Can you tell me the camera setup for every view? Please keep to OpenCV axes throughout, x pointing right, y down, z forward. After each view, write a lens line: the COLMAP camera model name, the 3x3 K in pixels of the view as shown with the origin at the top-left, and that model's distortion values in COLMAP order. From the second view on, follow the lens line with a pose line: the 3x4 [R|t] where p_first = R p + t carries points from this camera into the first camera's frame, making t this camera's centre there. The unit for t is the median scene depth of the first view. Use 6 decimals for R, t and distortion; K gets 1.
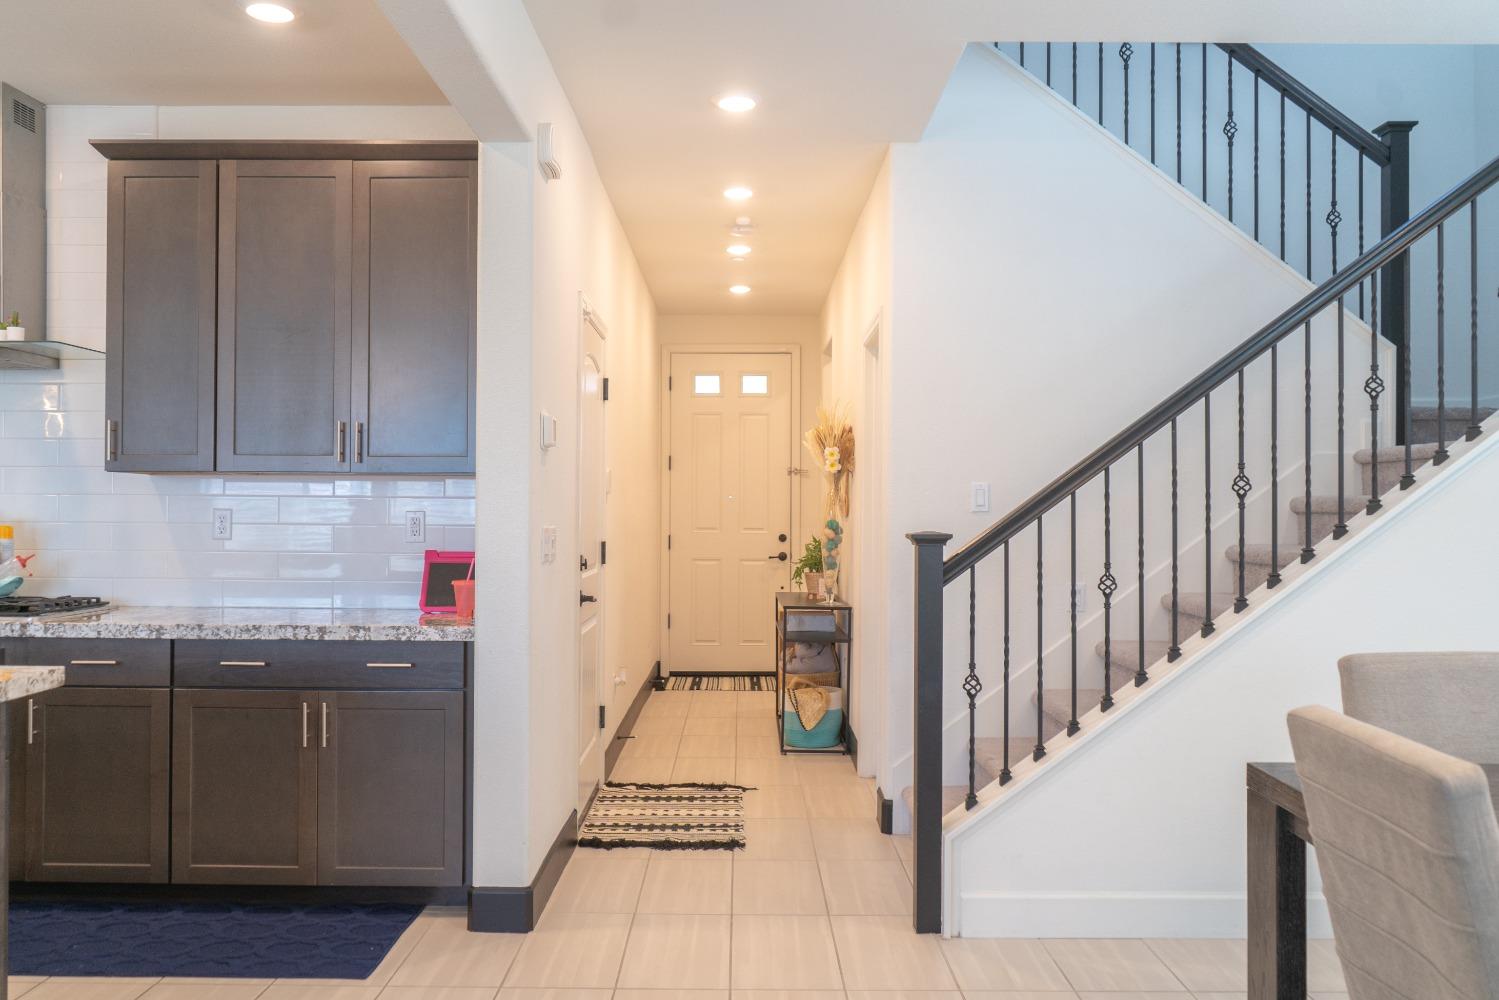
lens RADIAL K [[1229.7, 0, 731.7], [0, 1229.7, 497.3], [0, 0, 1]] dist [-0.015344, 0.004182]
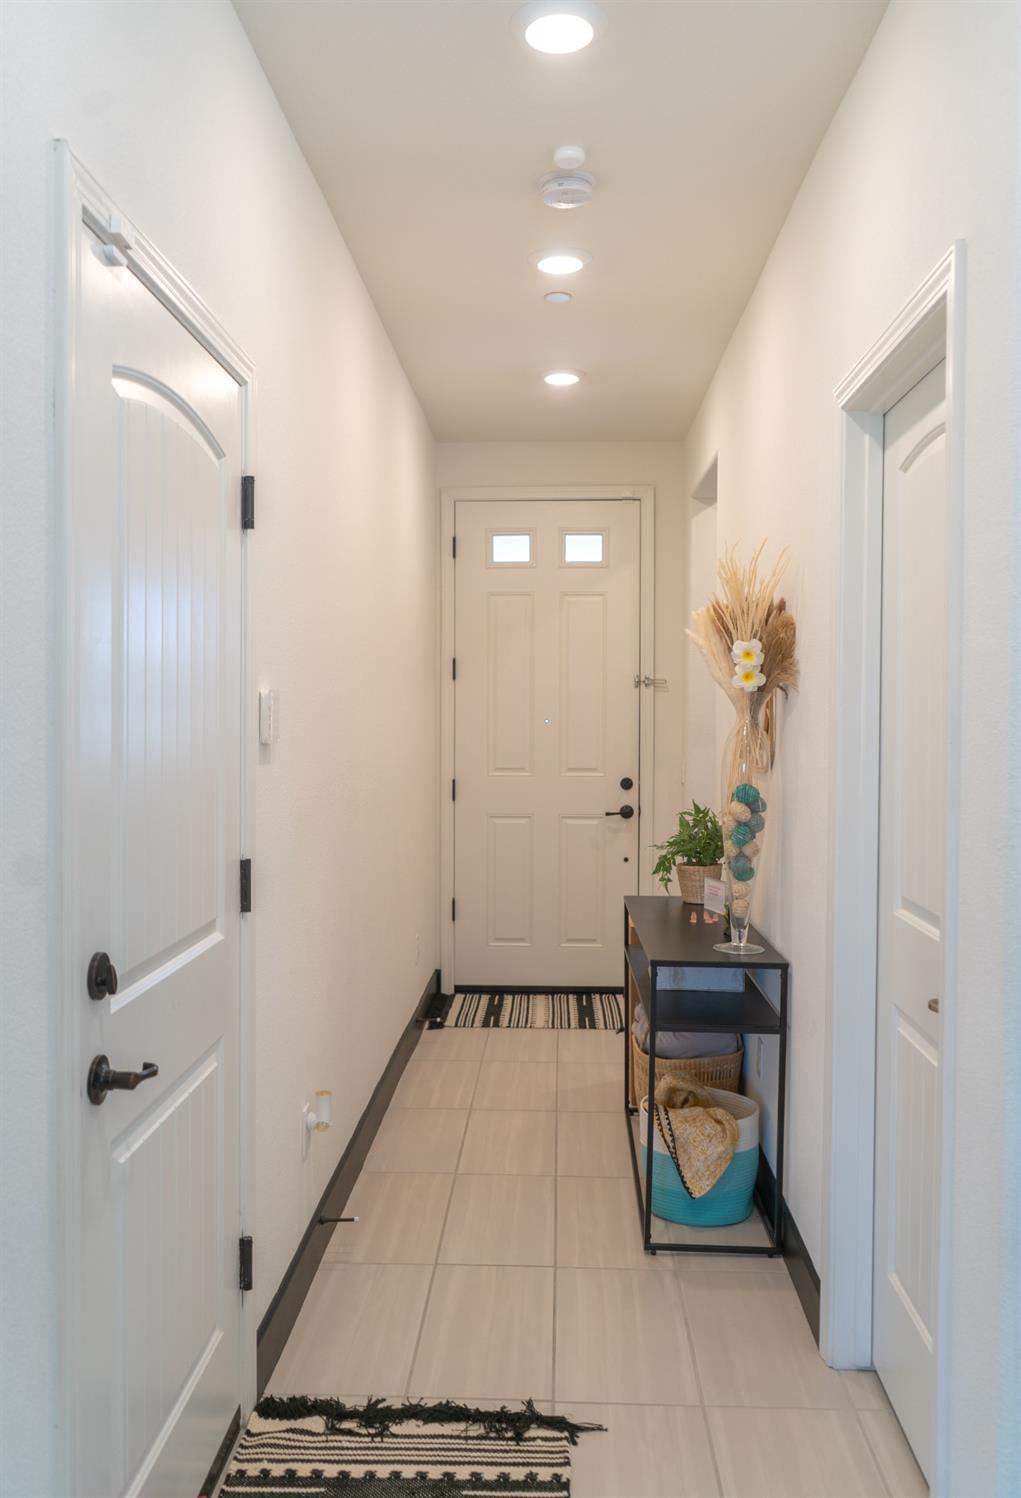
lens RADIAL K [[1246.2, 0, 510.5], [0, 1246.2, 749.0], [0, 0, 1]] dist [-0.002665, -0.001698]
pose [[0.999470, -0.000595, -0.032558, 0.002254], [0.001873, 0.999228, 0.039244, -0.019838], [0.032509, -0.039284, 0.998699, 0.584317]]
